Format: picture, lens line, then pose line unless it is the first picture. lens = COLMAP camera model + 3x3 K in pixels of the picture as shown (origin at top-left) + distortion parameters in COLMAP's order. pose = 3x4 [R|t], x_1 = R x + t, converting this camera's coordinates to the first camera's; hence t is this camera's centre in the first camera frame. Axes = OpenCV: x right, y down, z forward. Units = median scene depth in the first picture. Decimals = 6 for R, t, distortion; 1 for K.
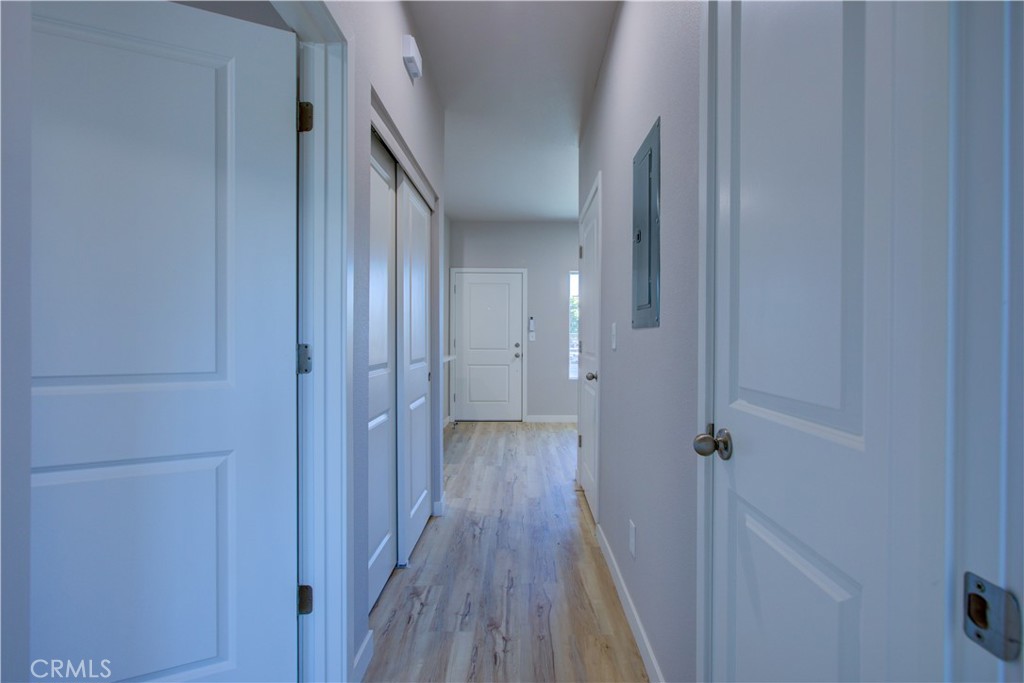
lens RADIAL K [[461.9, 0, 515.3], [0, 461.9, 339.7], [0, 0, 1]] dist [0.001592, 0.000107]
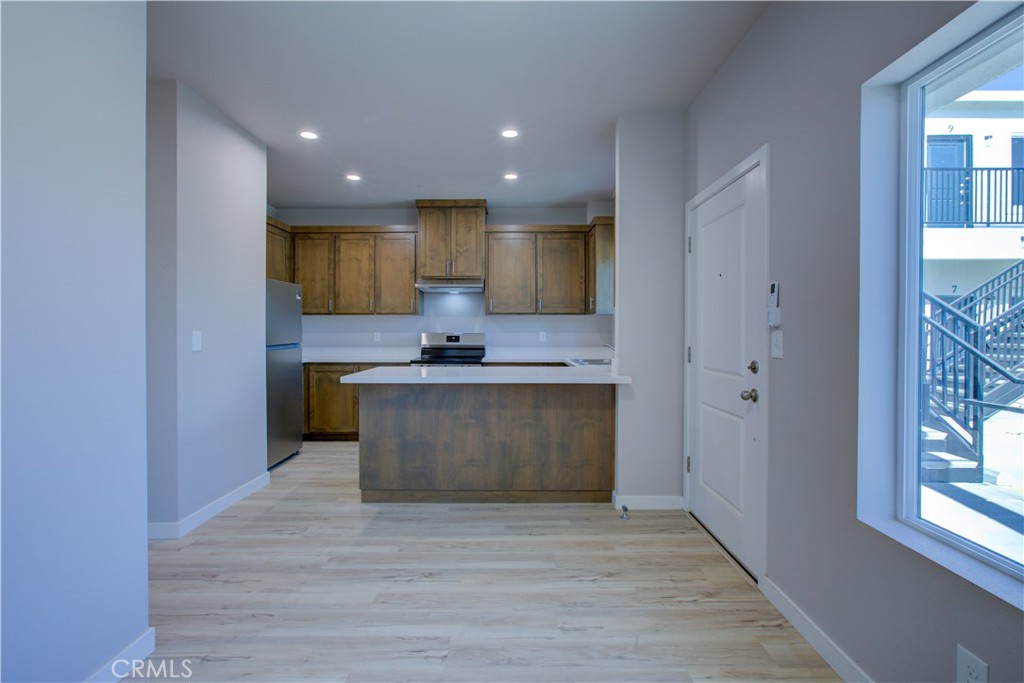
lens RADIAL K [[461.9, 0, 514.1], [0, 461.9, 336.7], [0, 0, 1]] dist [0.001592, 0.000107]
pose [[0.021032, 0.005097, -0.999766, 1.163455], [-0.006683, 0.999965, 0.004958, -0.039039], [0.999756, 0.006577, 0.021065, 2.613114]]
